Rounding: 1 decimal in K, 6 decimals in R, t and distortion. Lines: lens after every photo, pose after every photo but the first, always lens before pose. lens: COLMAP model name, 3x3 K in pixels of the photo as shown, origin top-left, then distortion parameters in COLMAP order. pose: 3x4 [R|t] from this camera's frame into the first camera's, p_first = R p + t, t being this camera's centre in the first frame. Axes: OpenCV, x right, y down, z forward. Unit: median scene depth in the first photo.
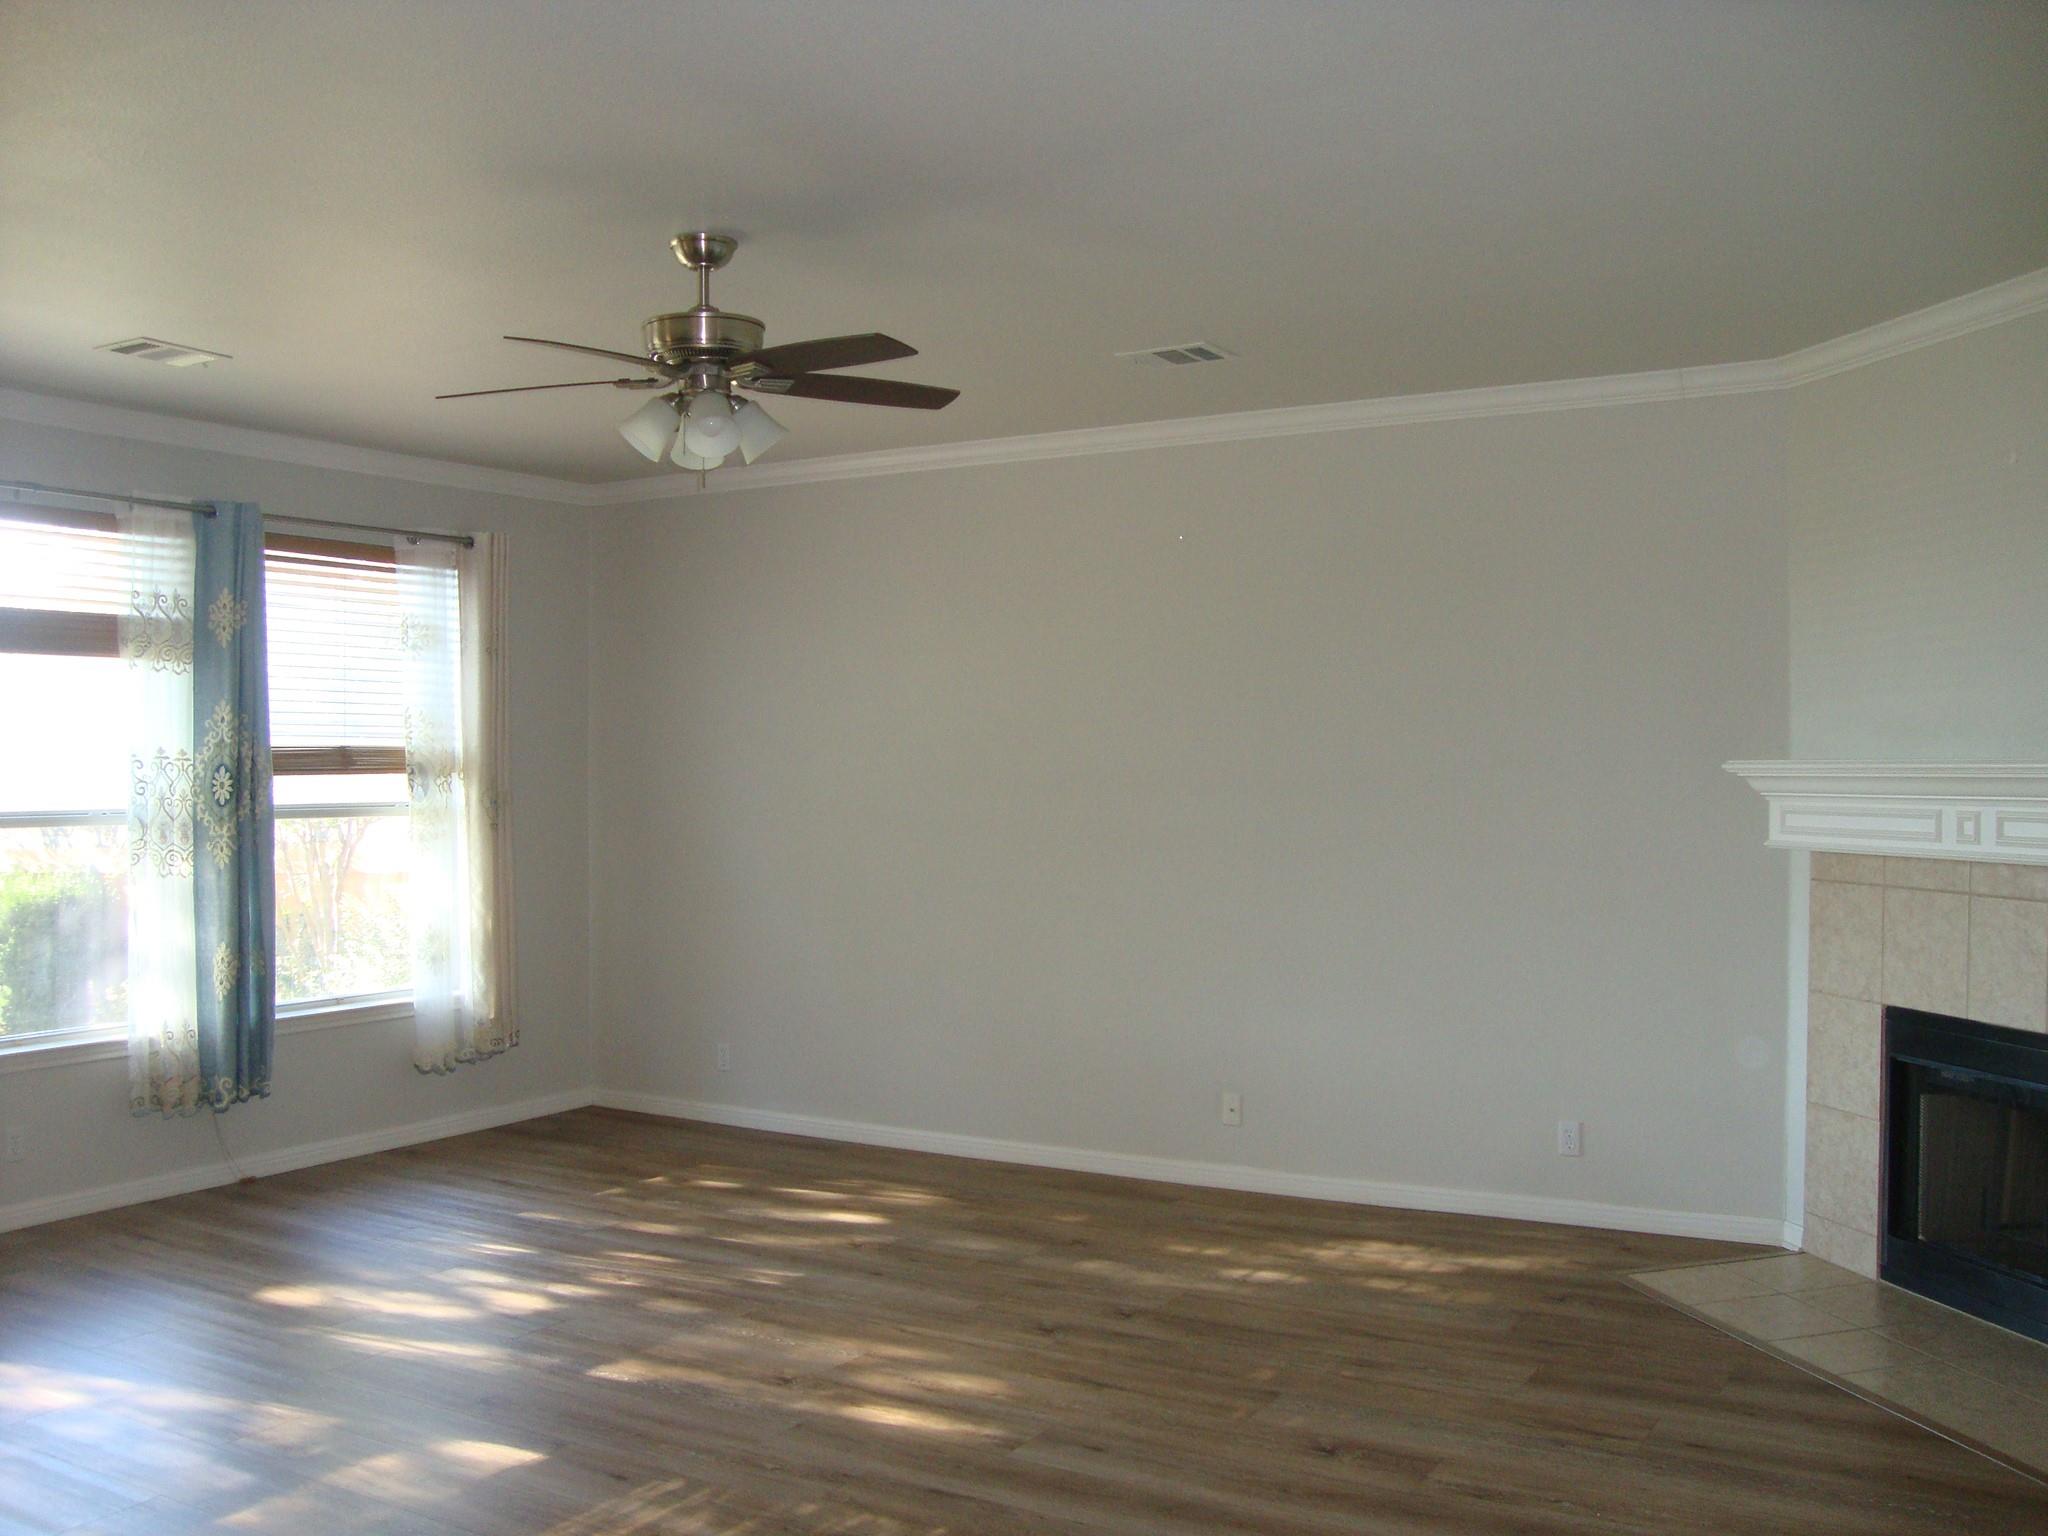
lens RADIAL K [[1853.3, 0, 1024.0], [0, 1853.3, 768.0], [0, 0, 1]] dist [-0.197337, 0.232296]
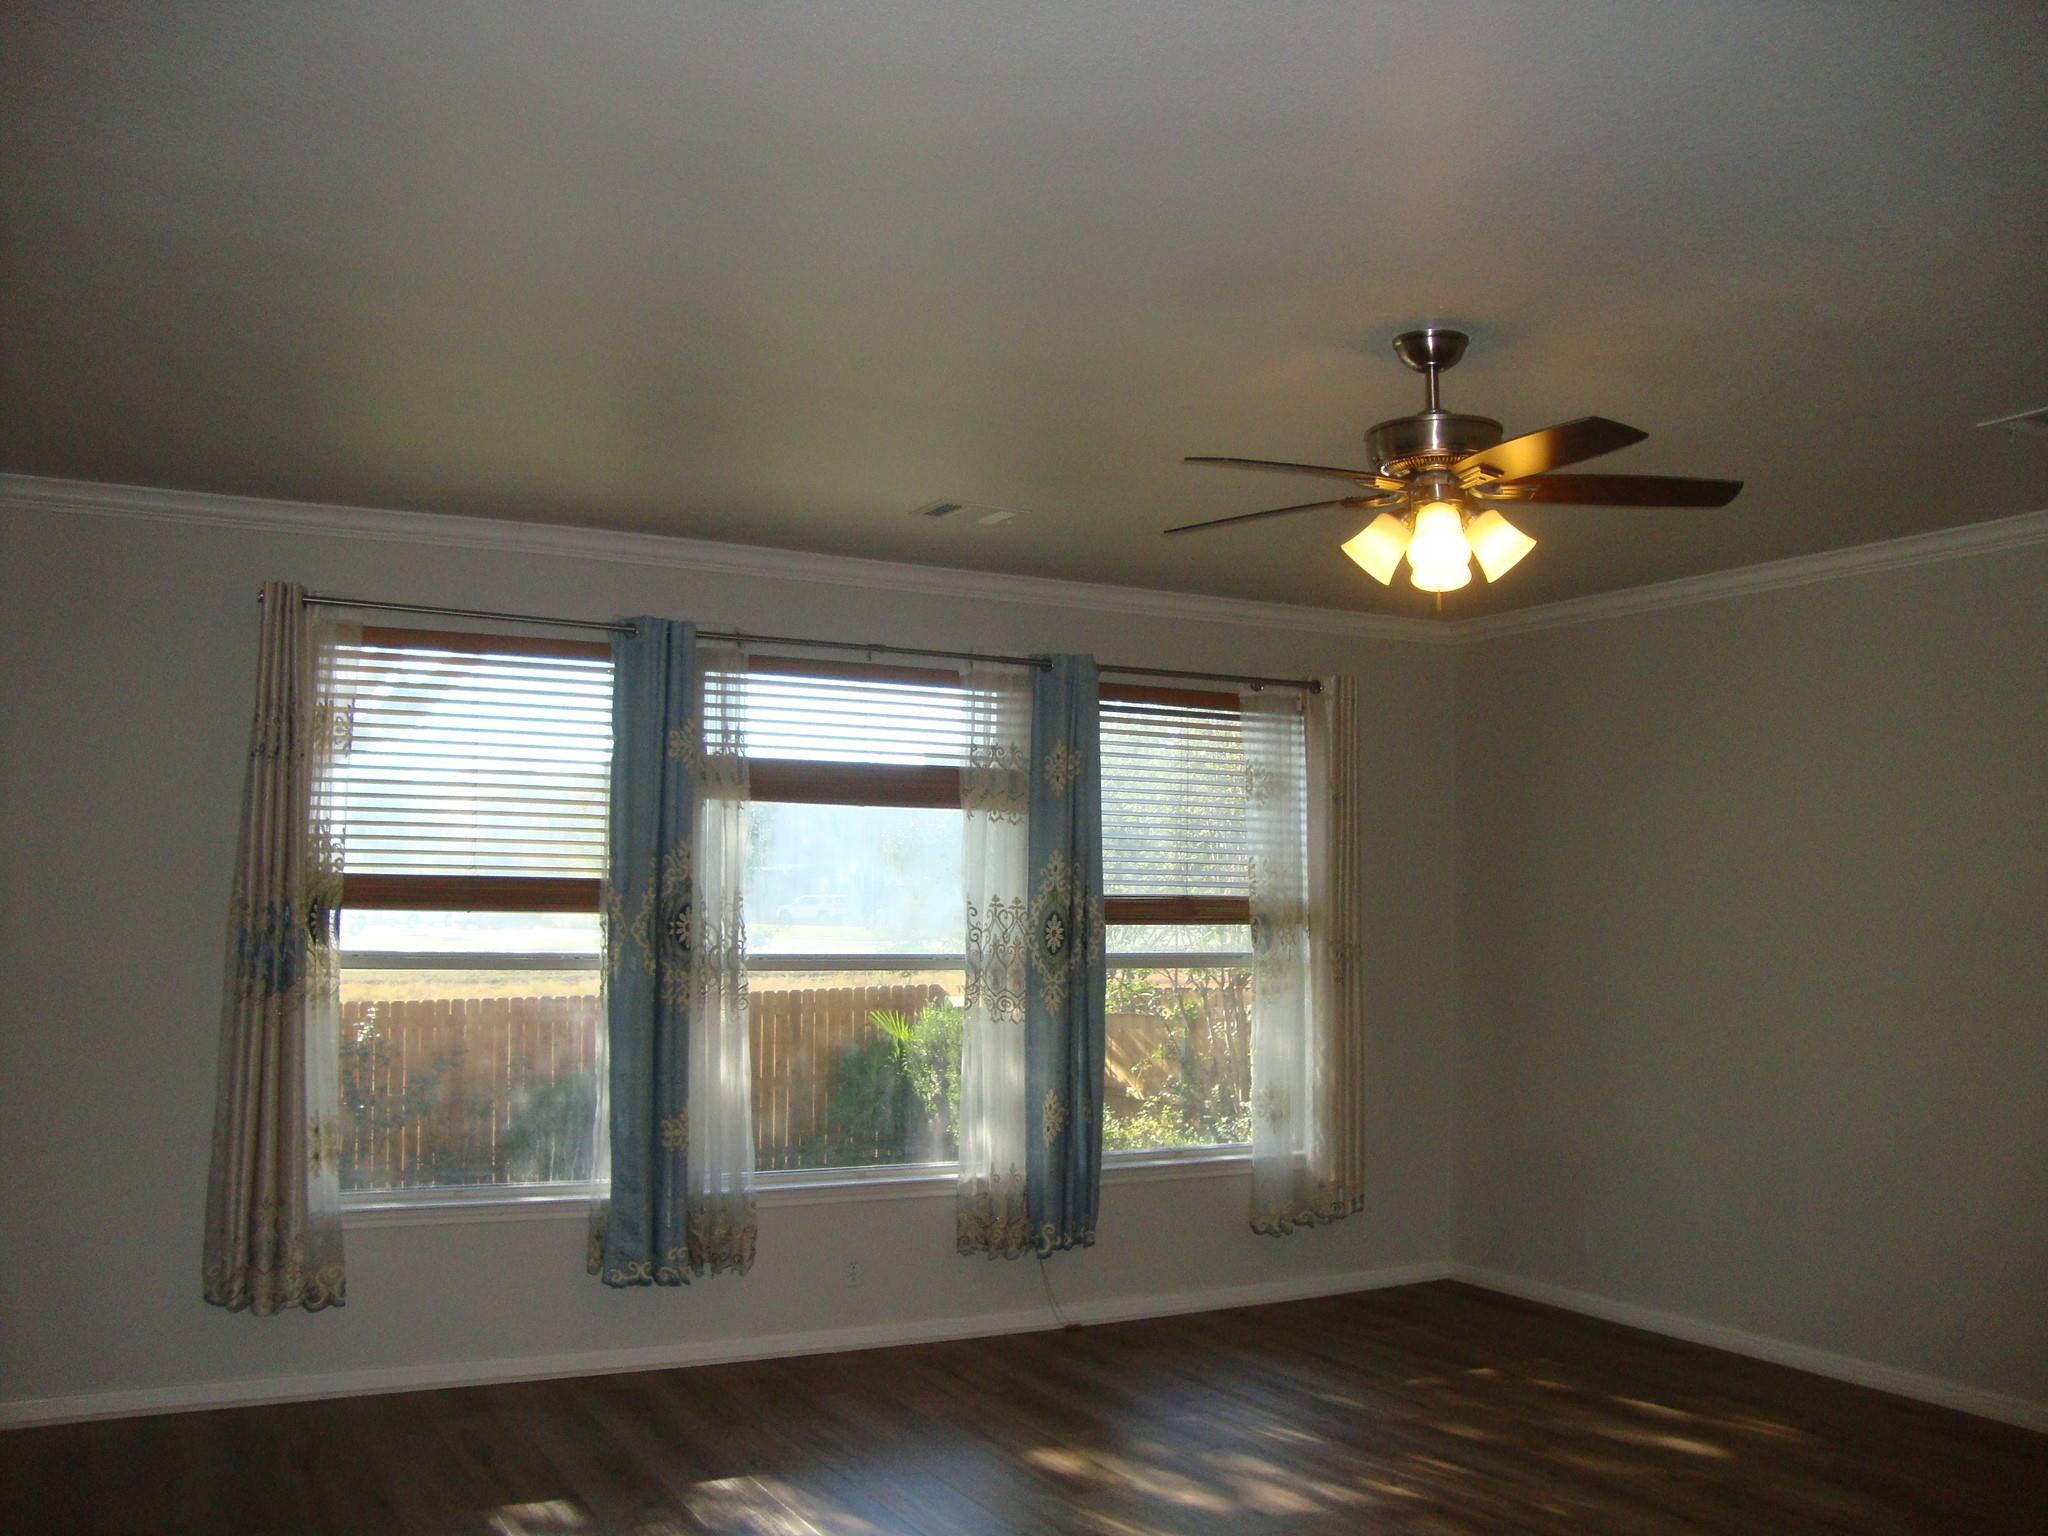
lens RADIAL K [[1853.3, 0, 1024.0], [0, 1853.3, 768.0], [0, 0, 1]] dist [-0.197337, 0.232296]
pose [[0.861989, -0.025756, -0.506271, 0.068972], [-0.015356, 0.996923, -0.076864, -0.002930], [0.506694, 0.074030, 0.858942, 0.090384]]
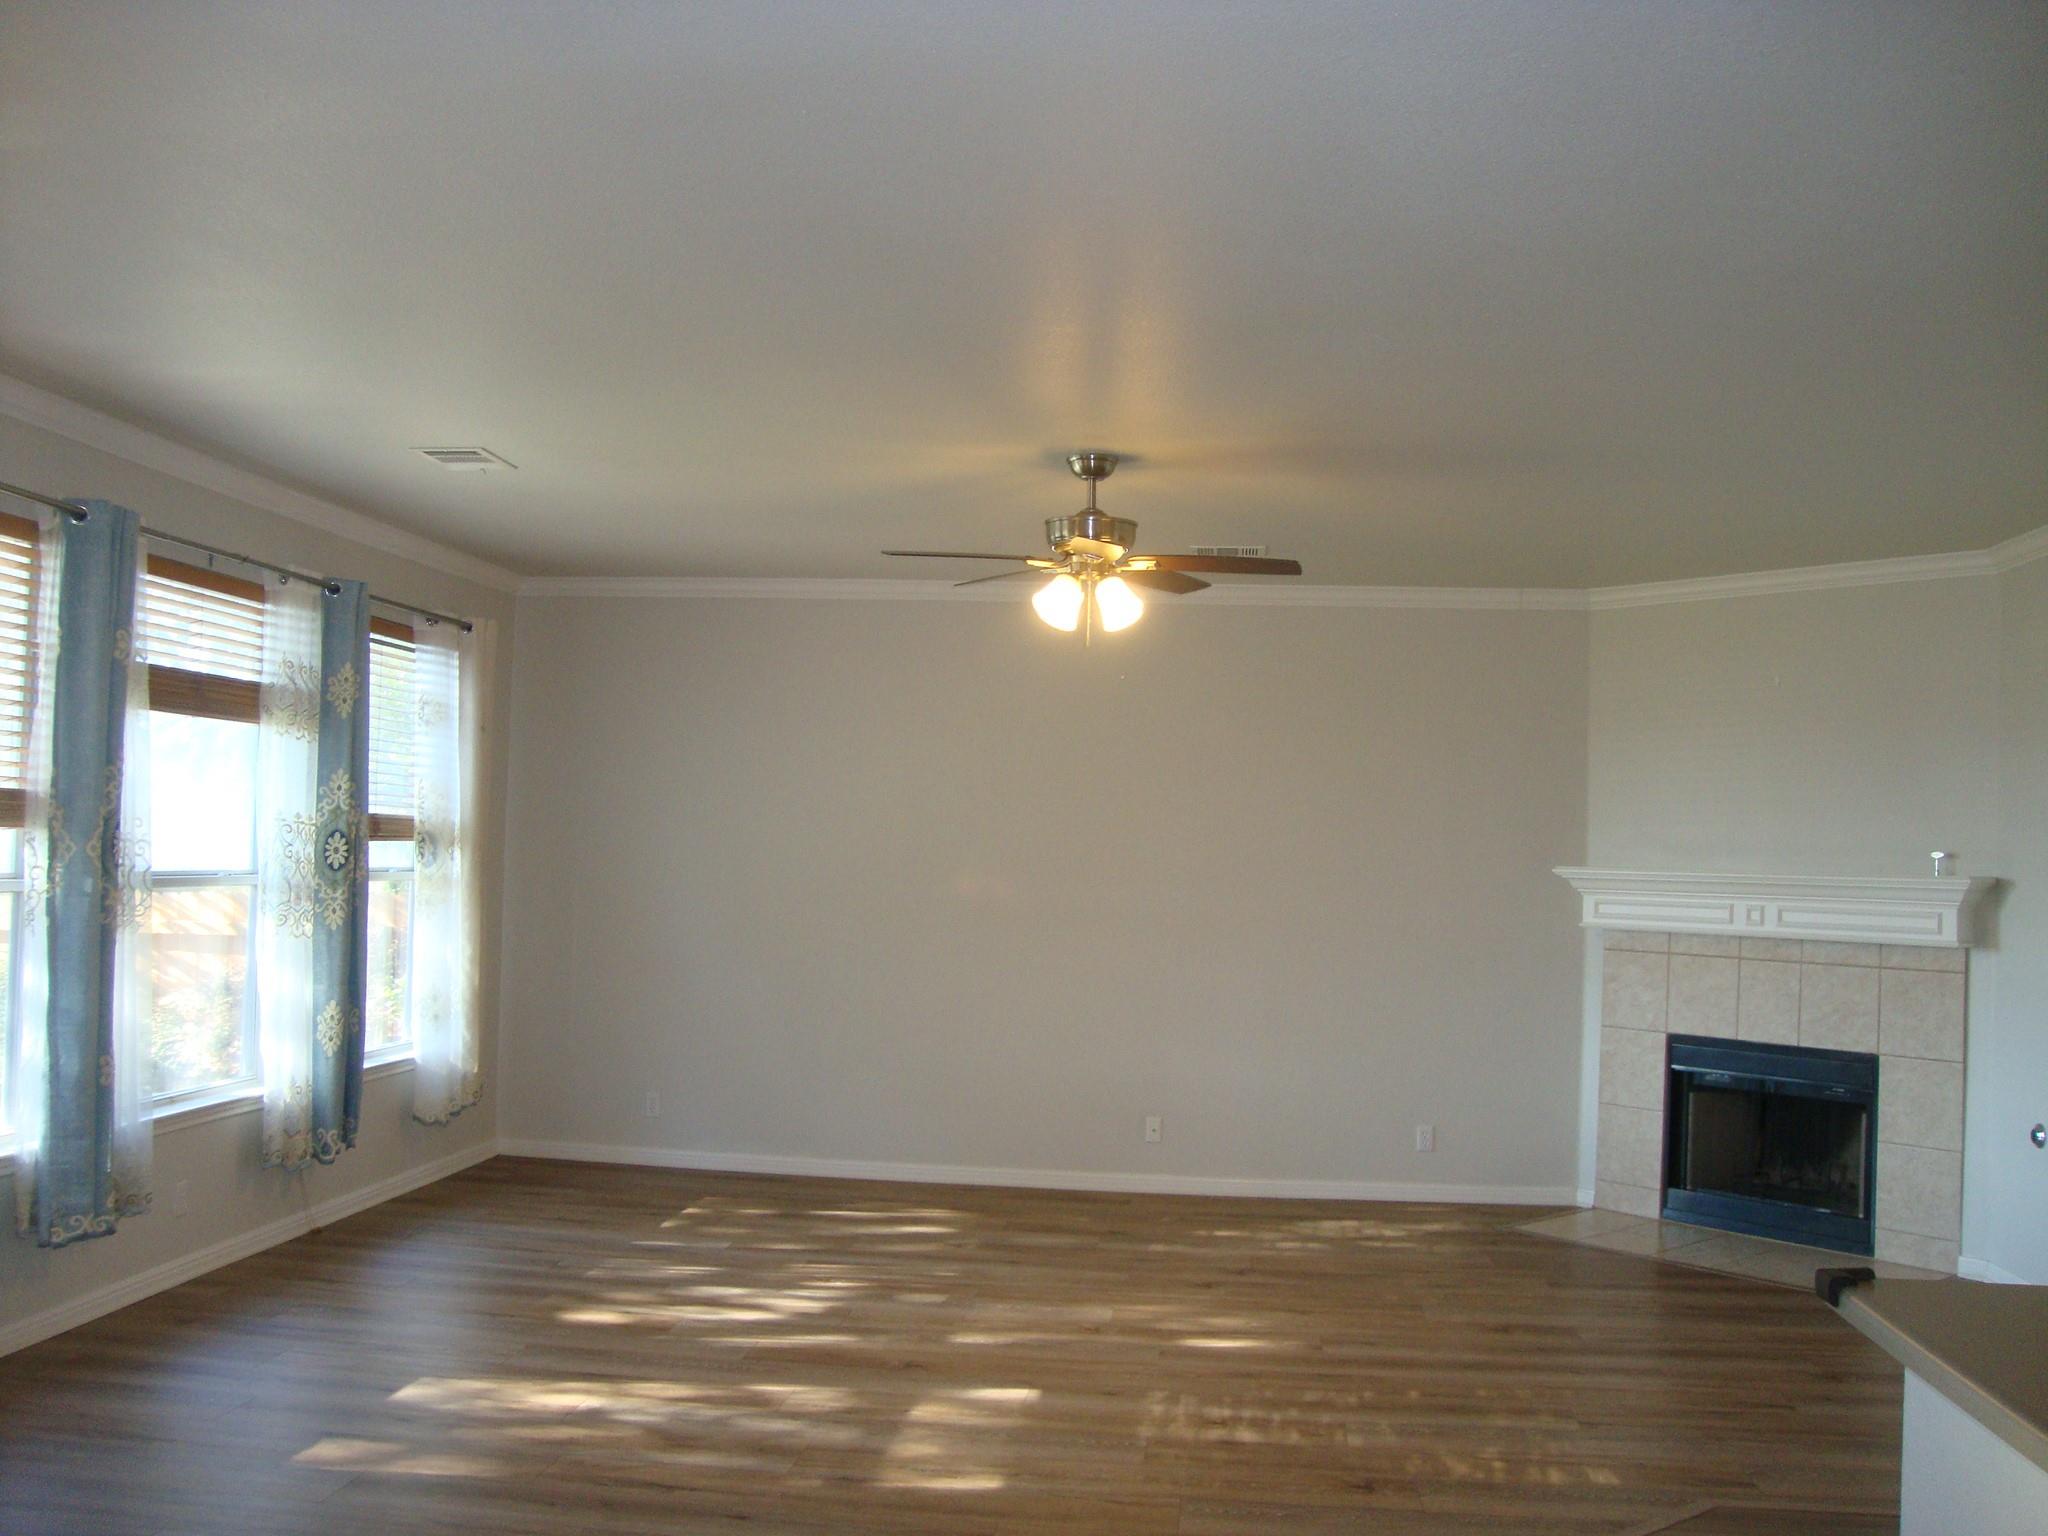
lens RADIAL K [[1853.3, 0, 1024.0], [0, 1853.3, 768.0], [0, 0, 1]] dist [-0.197337, 0.232296]
pose [[0.908849, 0.047573, 0.414403, -0.523064], [-0.030924, 0.998426, -0.046797, -0.001222], [-0.415976, 0.029716, 0.908890, -0.126115]]
